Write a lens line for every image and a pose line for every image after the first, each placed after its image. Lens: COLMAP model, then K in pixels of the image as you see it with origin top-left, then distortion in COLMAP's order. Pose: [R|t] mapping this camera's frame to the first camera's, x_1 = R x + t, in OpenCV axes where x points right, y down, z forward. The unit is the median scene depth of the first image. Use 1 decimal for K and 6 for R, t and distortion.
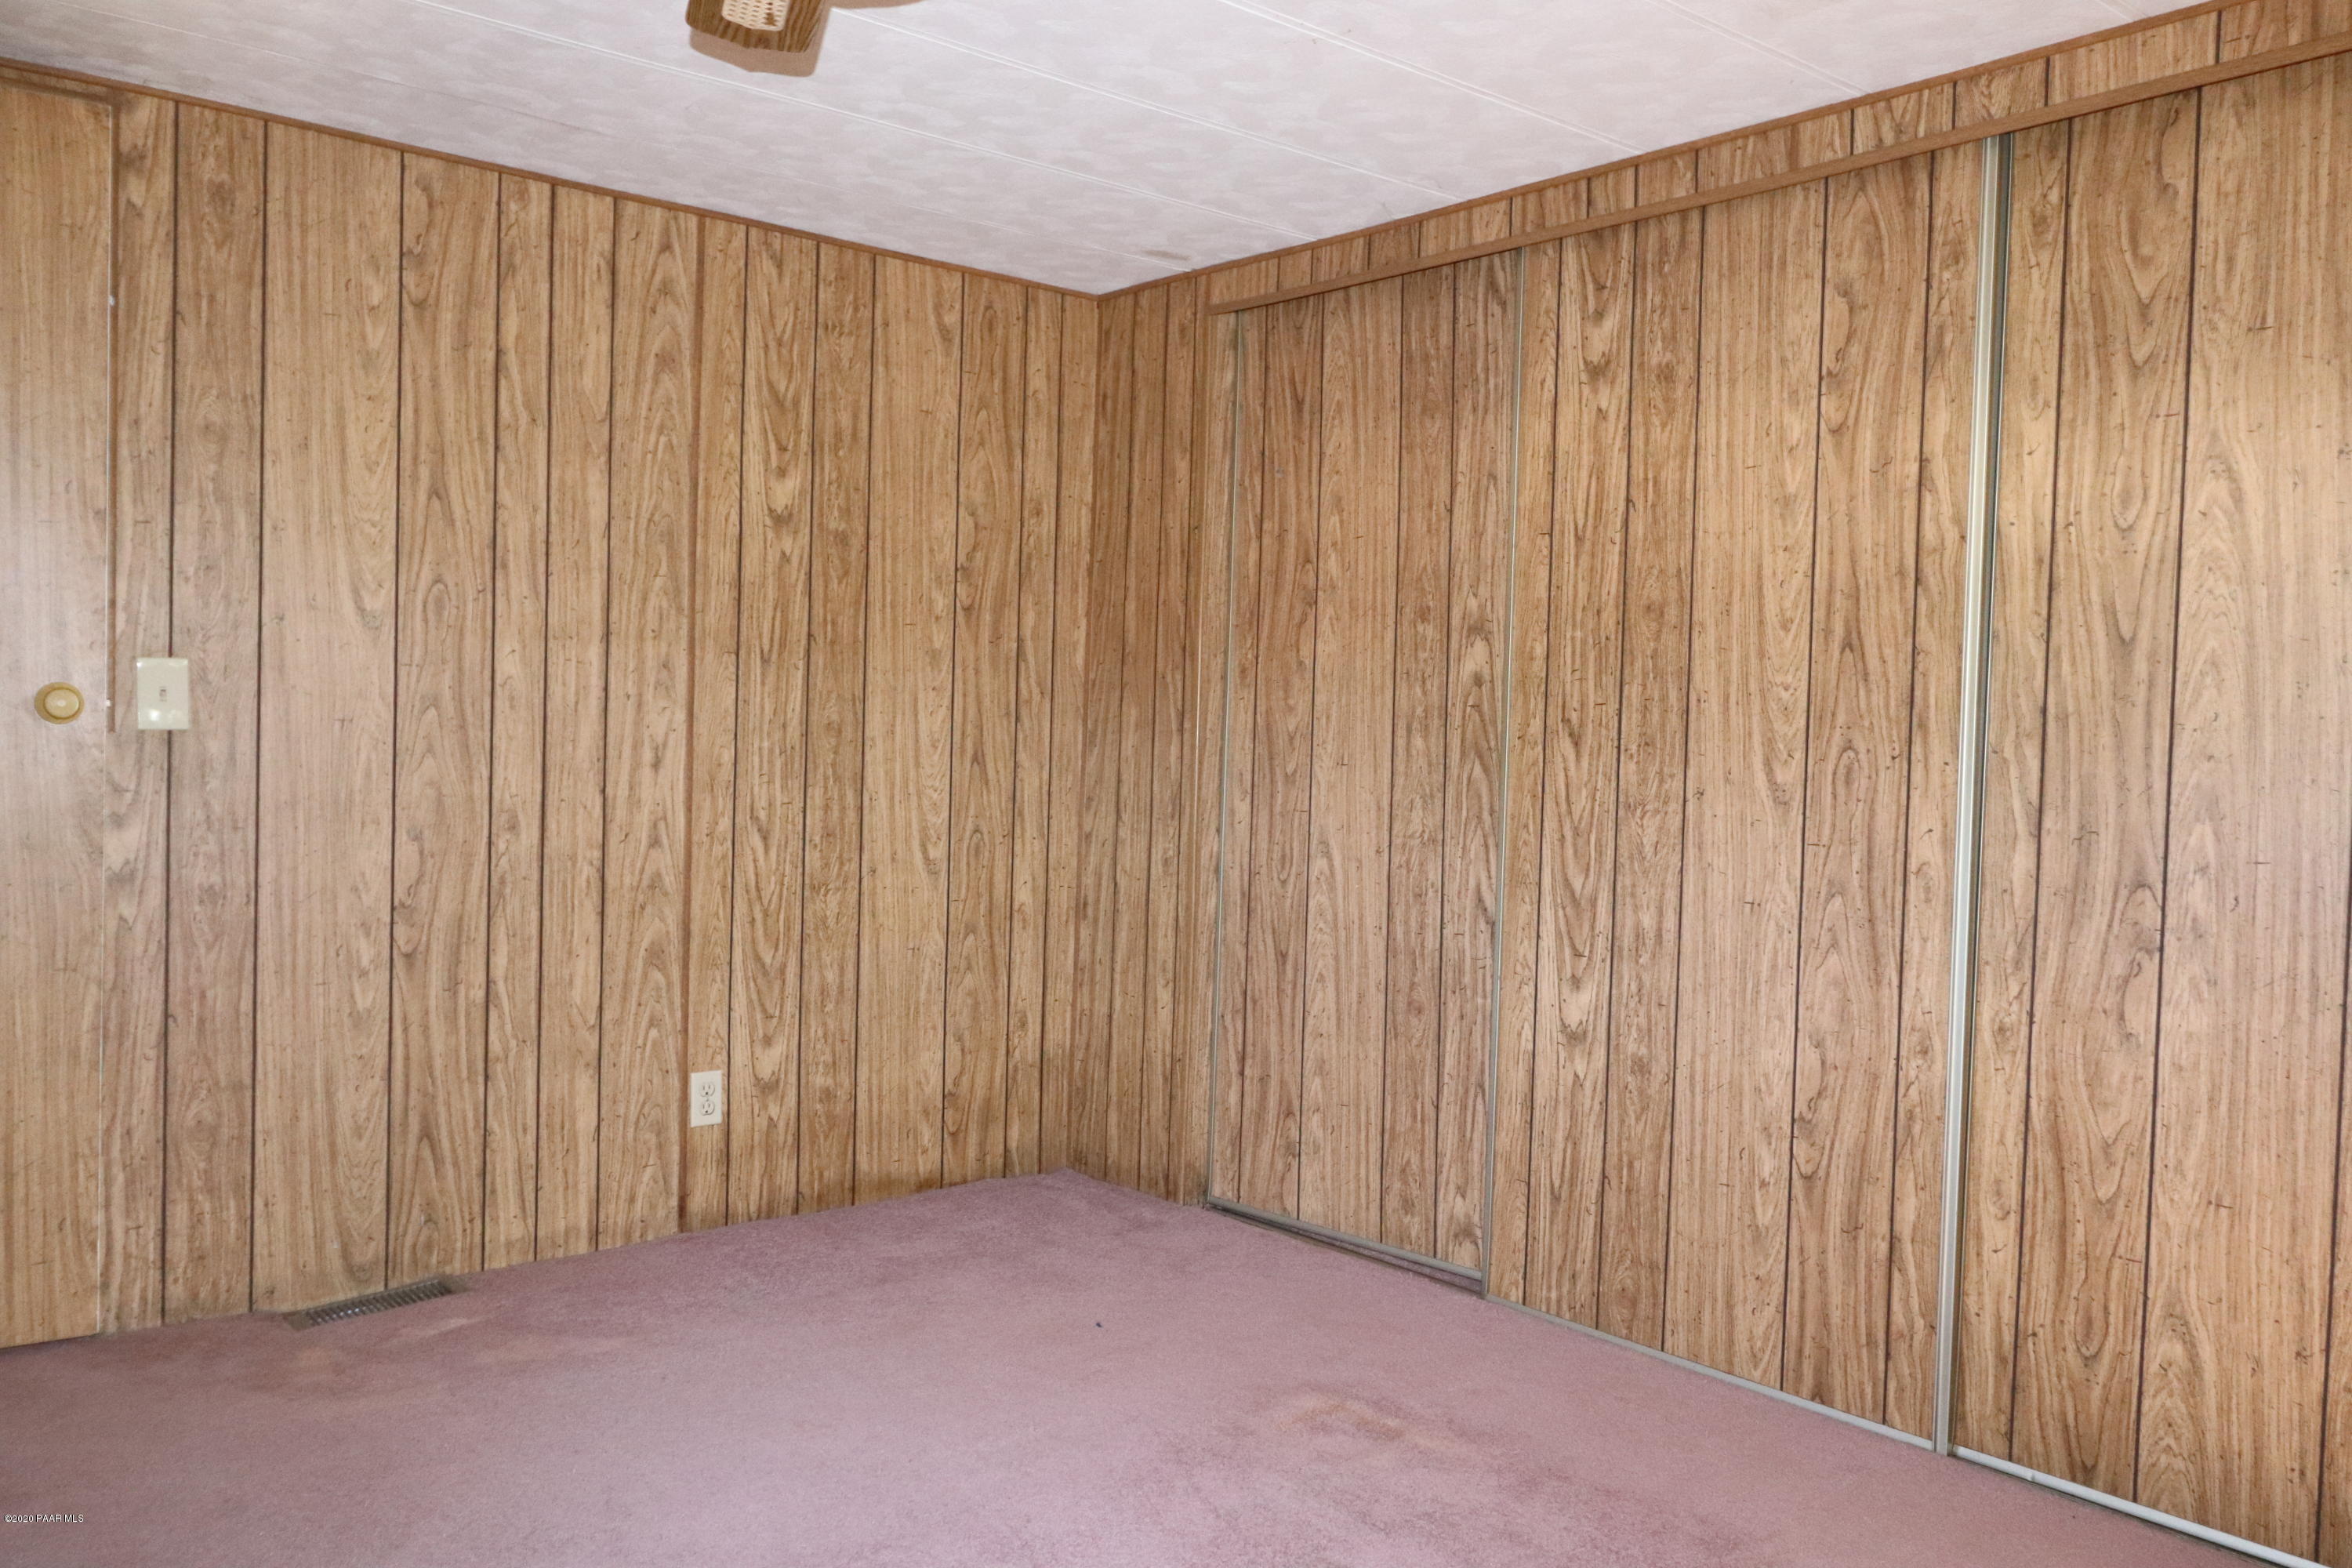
lens RADIAL K [[1974.0, 0, 1176.0], [0, 1974.0, 784.0], [0, 0, 1]] dist [0.009986, -0.003623]
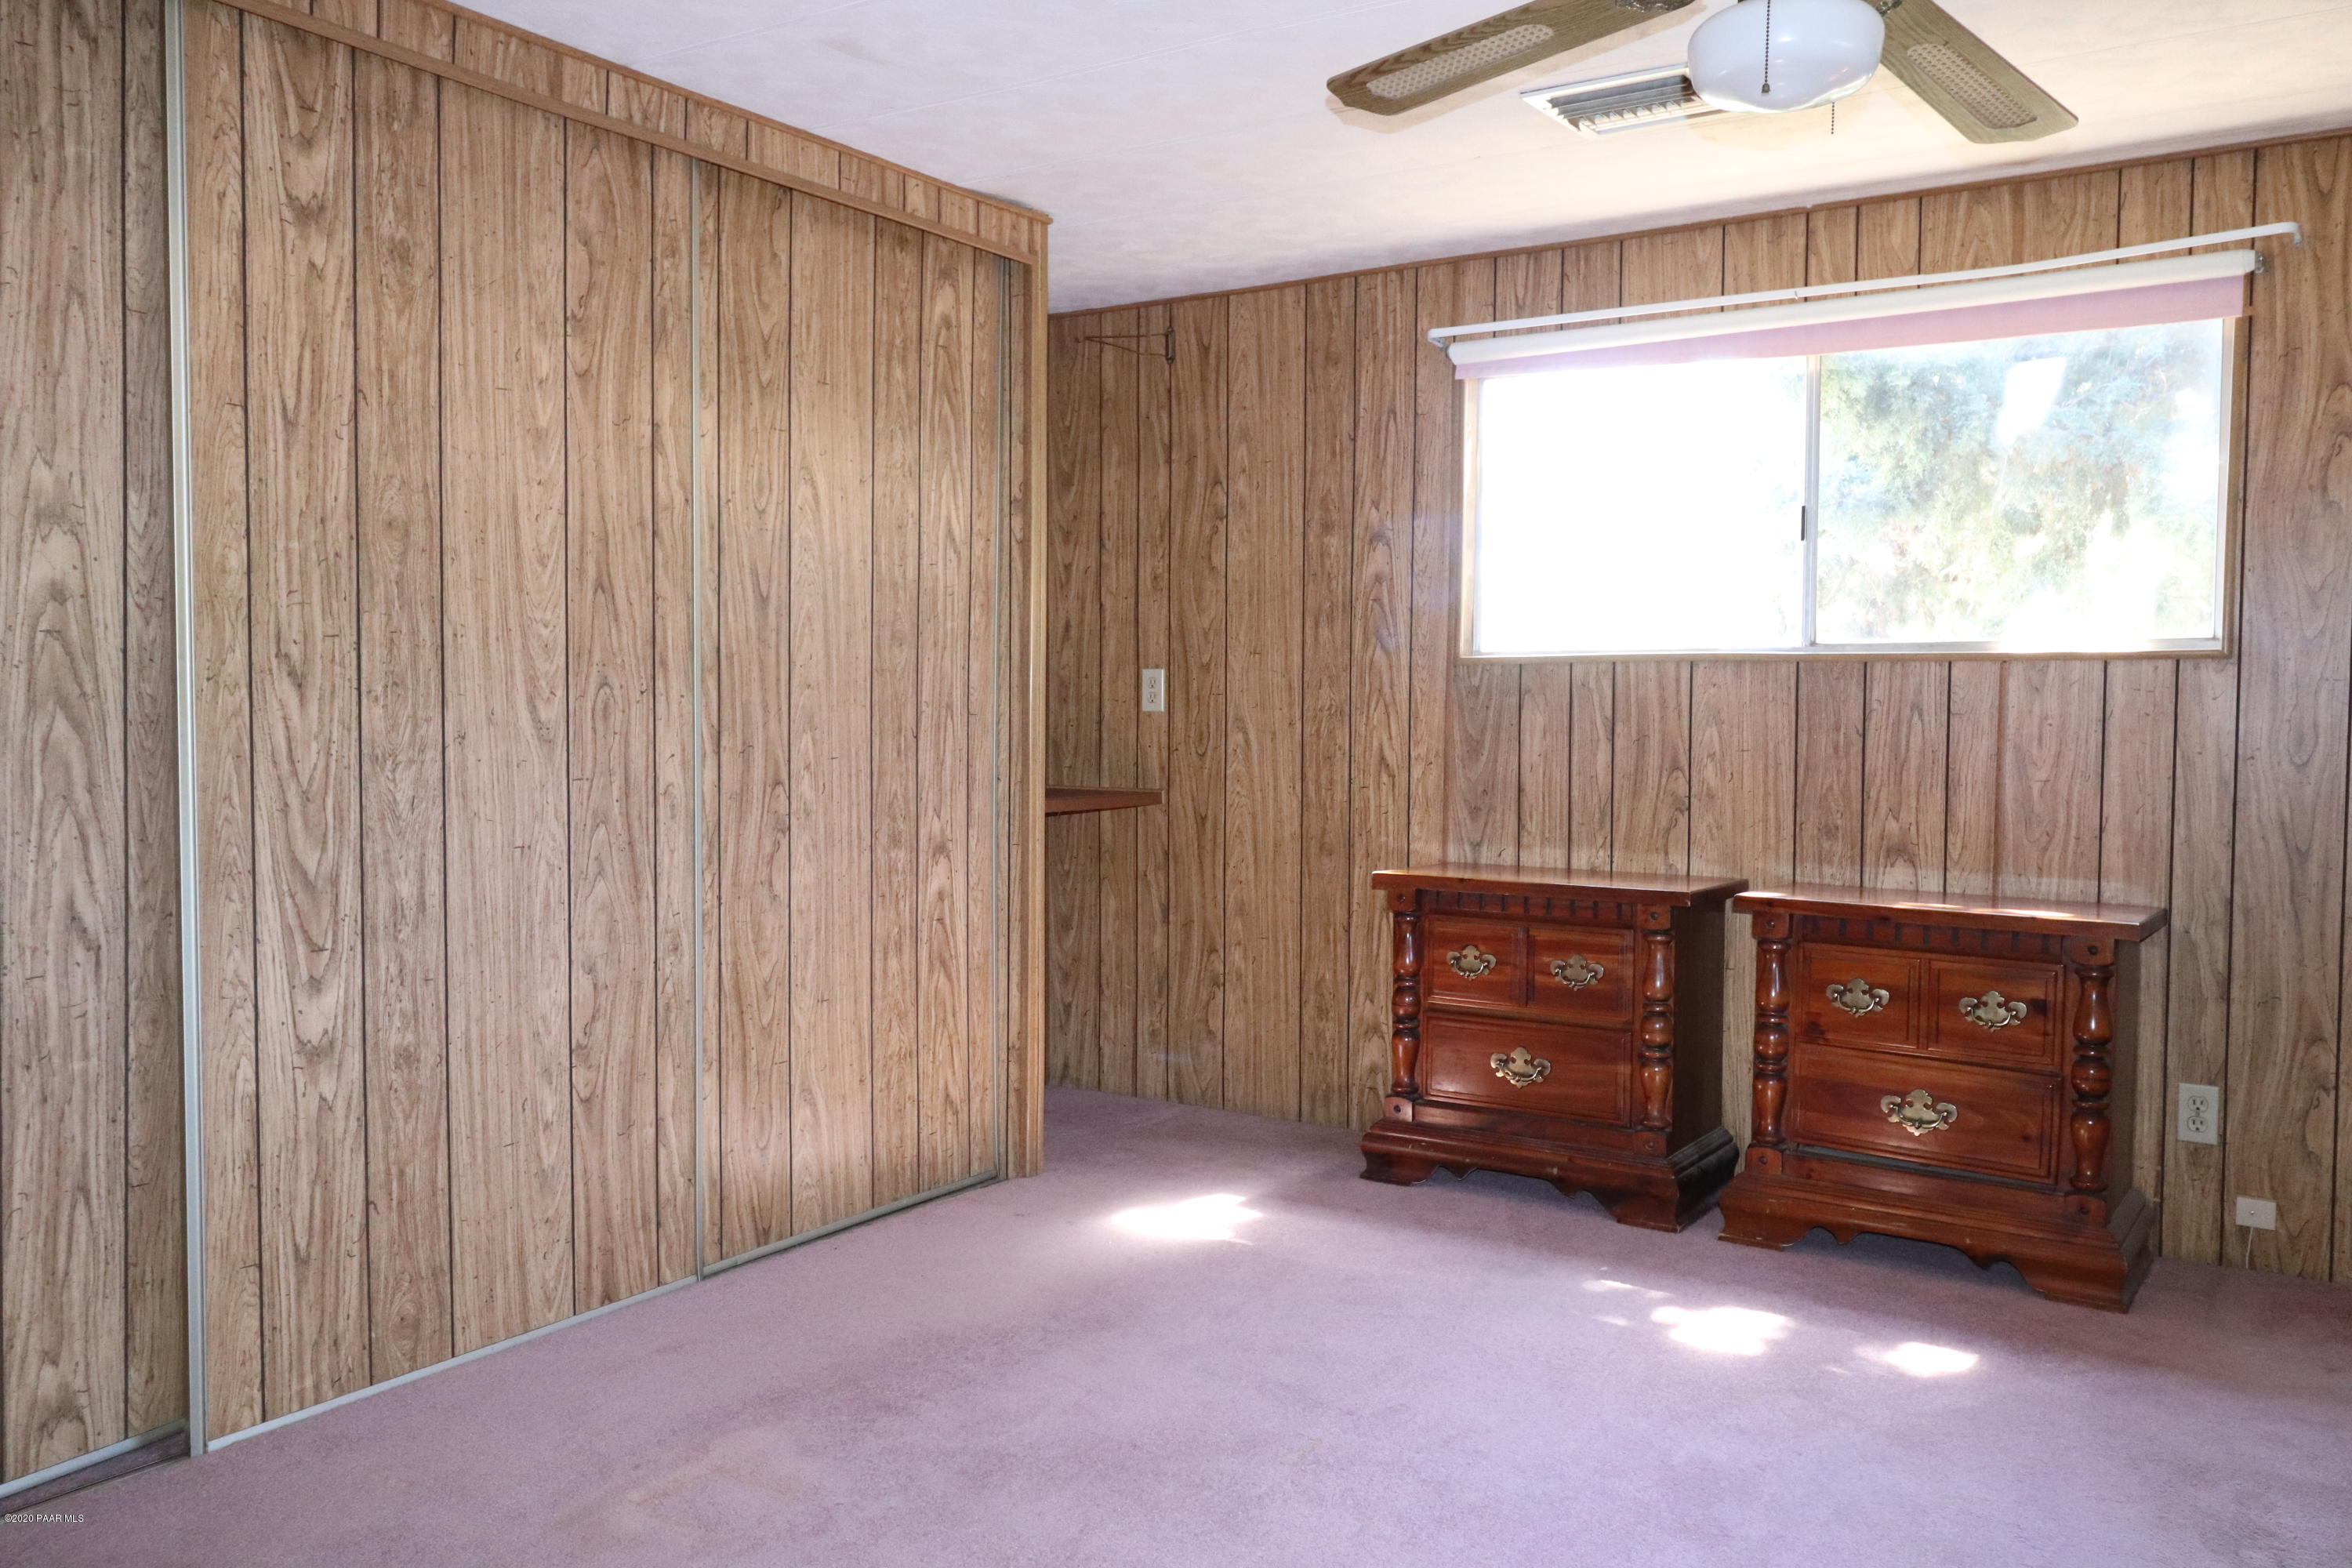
lens RADIAL K [[1974.0, 0, 1176.0], [0, 1974.0, 784.0], [0, 0, 1]] dist [0.009986, -0.003623]
pose [[-0.361728, -0.075126, 0.929252, -0.711977], [0.007007, 0.996501, 0.083290, -0.048046], [-0.932257, 0.036639, -0.359936, 1.036483]]
